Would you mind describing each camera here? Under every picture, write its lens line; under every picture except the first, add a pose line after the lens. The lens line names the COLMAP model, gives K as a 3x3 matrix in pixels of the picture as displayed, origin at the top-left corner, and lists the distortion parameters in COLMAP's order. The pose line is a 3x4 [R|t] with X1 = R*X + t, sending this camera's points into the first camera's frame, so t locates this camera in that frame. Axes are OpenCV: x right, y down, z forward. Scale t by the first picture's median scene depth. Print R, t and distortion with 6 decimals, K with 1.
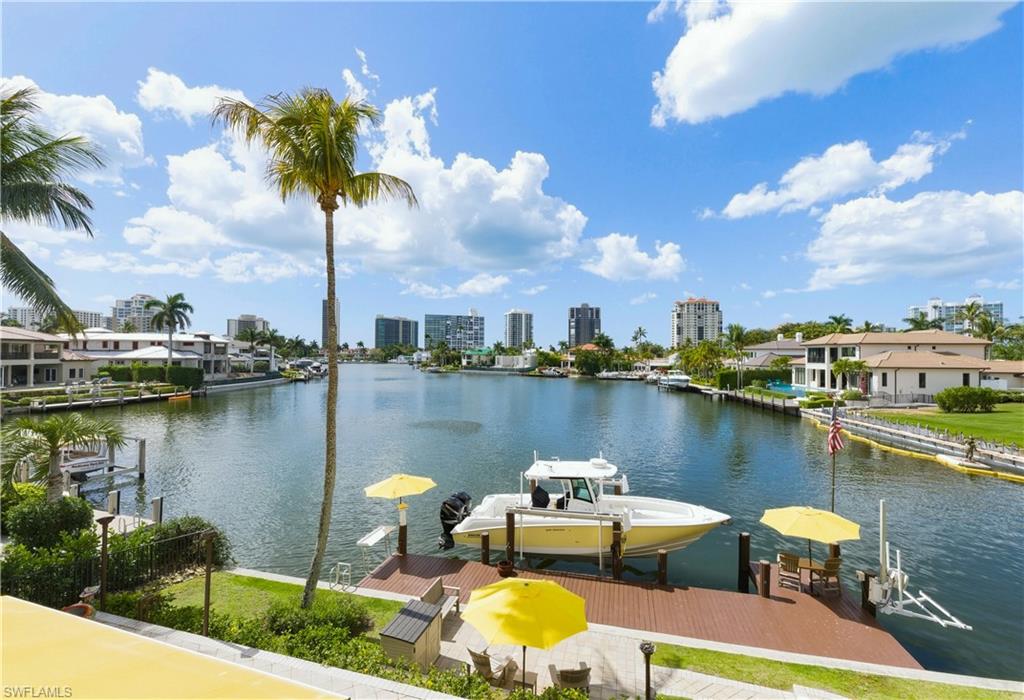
lens RADIAL K [[417.9, 0, 532.7], [0, 417.9, 348.0], [0, 0, 1]] dist [-0.001401, 0.003162]
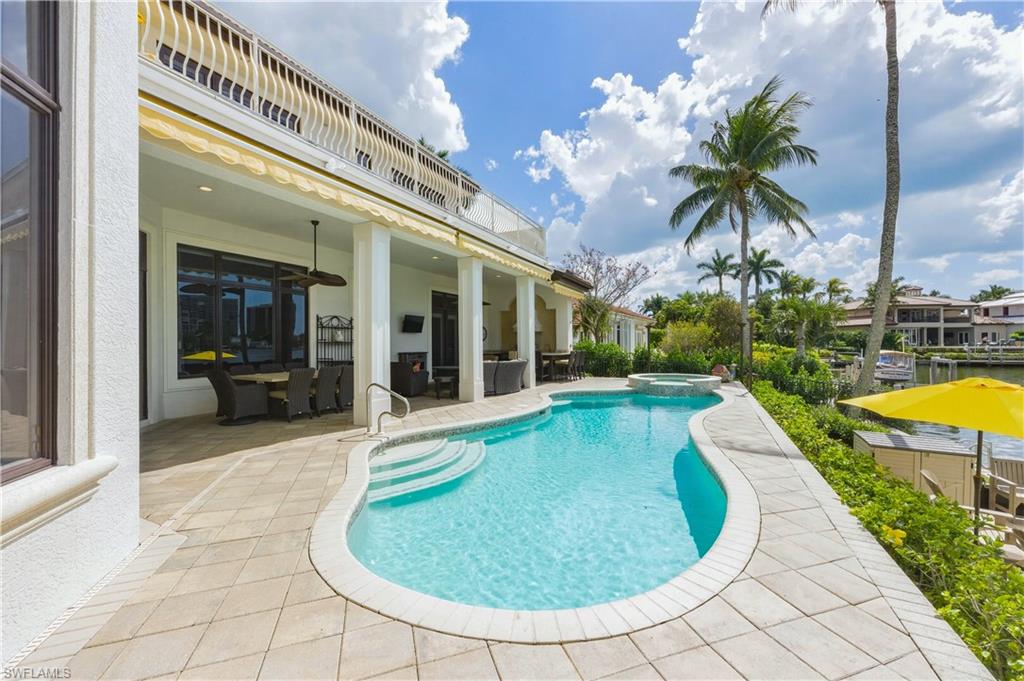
lens RADIAL K [[407.7, 0, 512.0], [0, 407.7, 340.5], [0, 0, 1]] dist [0.009910, -0.000087]
pose [[-0.181446, -0.012731, -0.983318, 0.067952], [0.016429, 0.999737, -0.015975, 0.052252], [0.983264, -0.019053, -0.181189, 0.046889]]
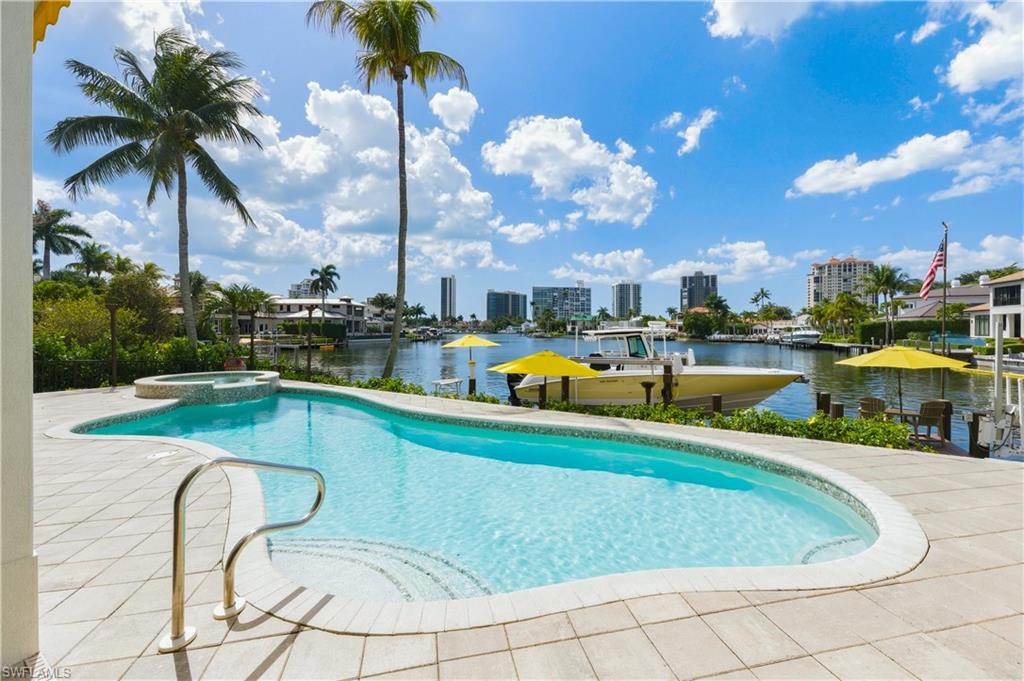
lens RADIAL K [[418.8, 0, 516.3], [0, 418.8, 329.8], [0, 0, 1]] dist [0.000180, 0.000518]
pose [[0.957417, -0.006850, -0.288628, 0.023578], [0.009489, 0.999925, 0.007747, 0.051306], [0.288553, -0.010156, 0.957410, -0.008658]]
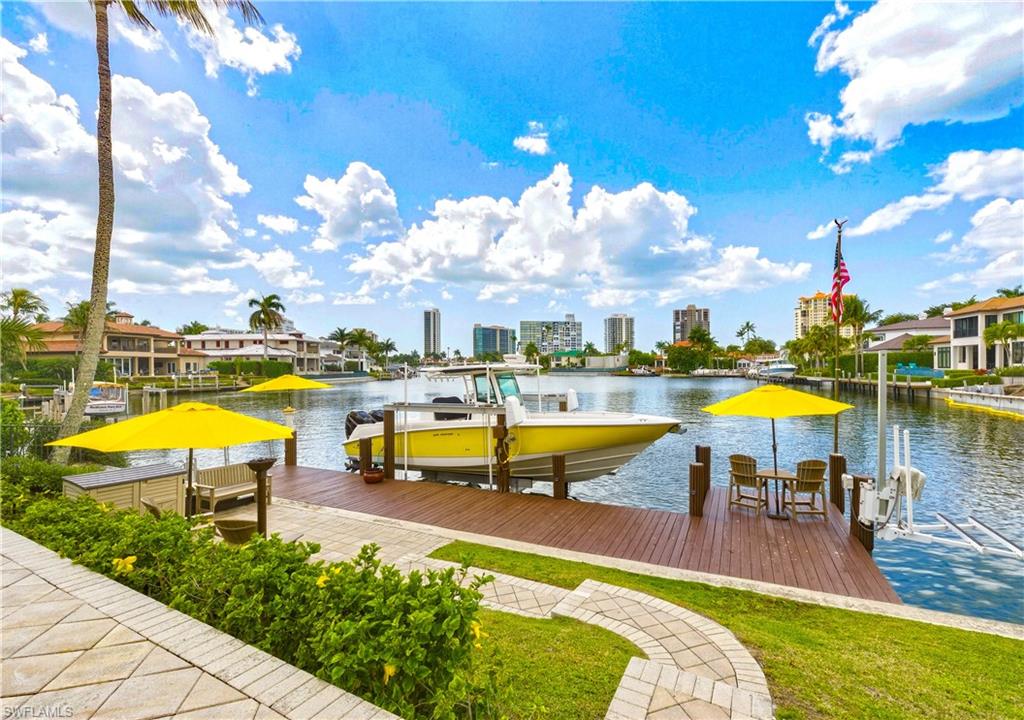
lens RADIAL K [[435.0, 0, 552.8], [0, 435.0, 370.5], [0, 0, 1]] dist [0.000427, 0.000486]
pose [[0.979548, -0.014717, -0.200674, 0.071196], [0.018947, 0.999637, 0.019175, 0.052213], [0.200319, -0.022585, 0.979470, 0.043112]]
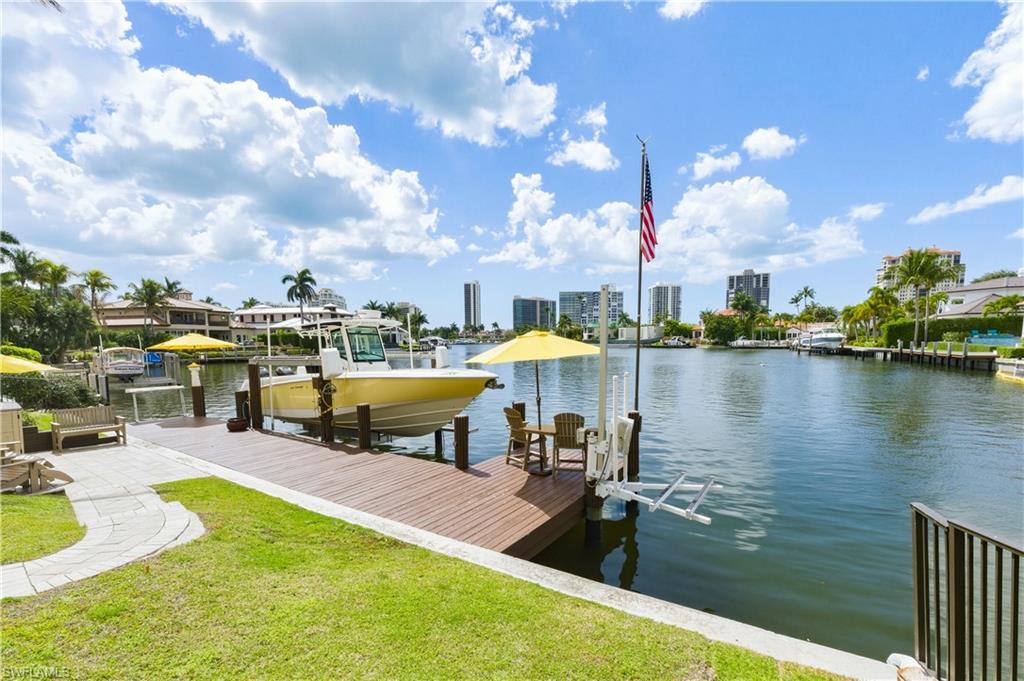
lens RADIAL K [[440.6, 0, 523.3], [0, 440.6, 391.4], [0, 0, 1]] dist [-0.000313, 0.000152]
pose [[0.930522, 0.023184, -0.365501, 0.134385], [0.023445, 0.992176, 0.122623, 0.059491], [0.365484, -0.122673, 0.922699, 0.063381]]
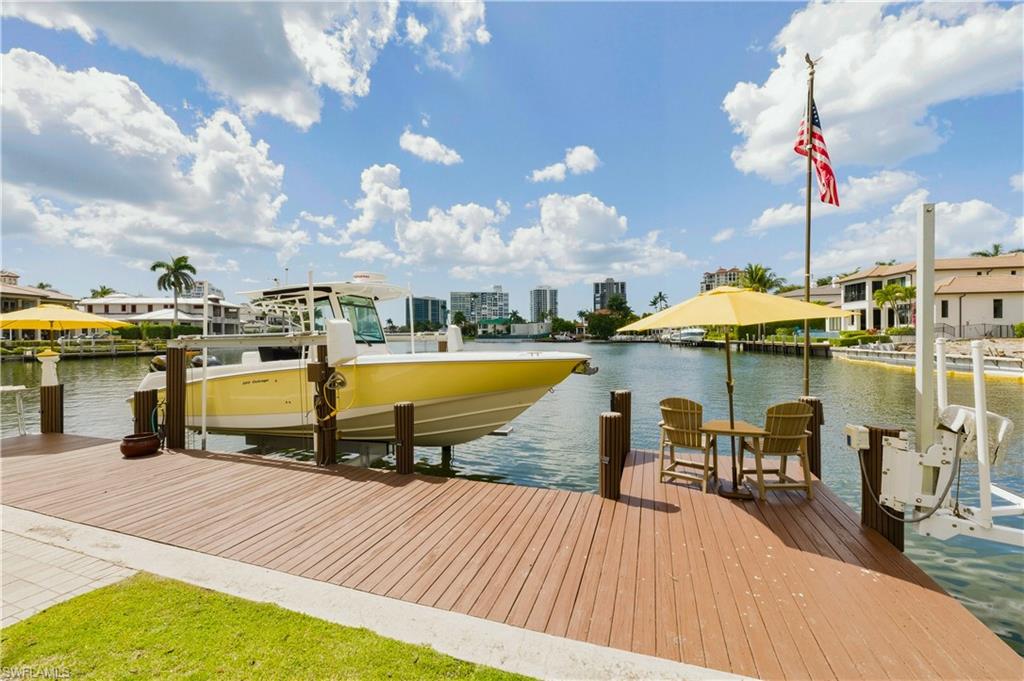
lens RADIAL K [[405.3, 0, 520.1], [0, 405.3, 338.3], [0, 0, 1]] dist [-0.010963, 0.007398]
pose [[0.993554, -0.017402, -0.112014, 0.077216], [0.019368, 0.999676, 0.016493, 0.064630], [0.111690, -0.018556, 0.993570, 0.090070]]
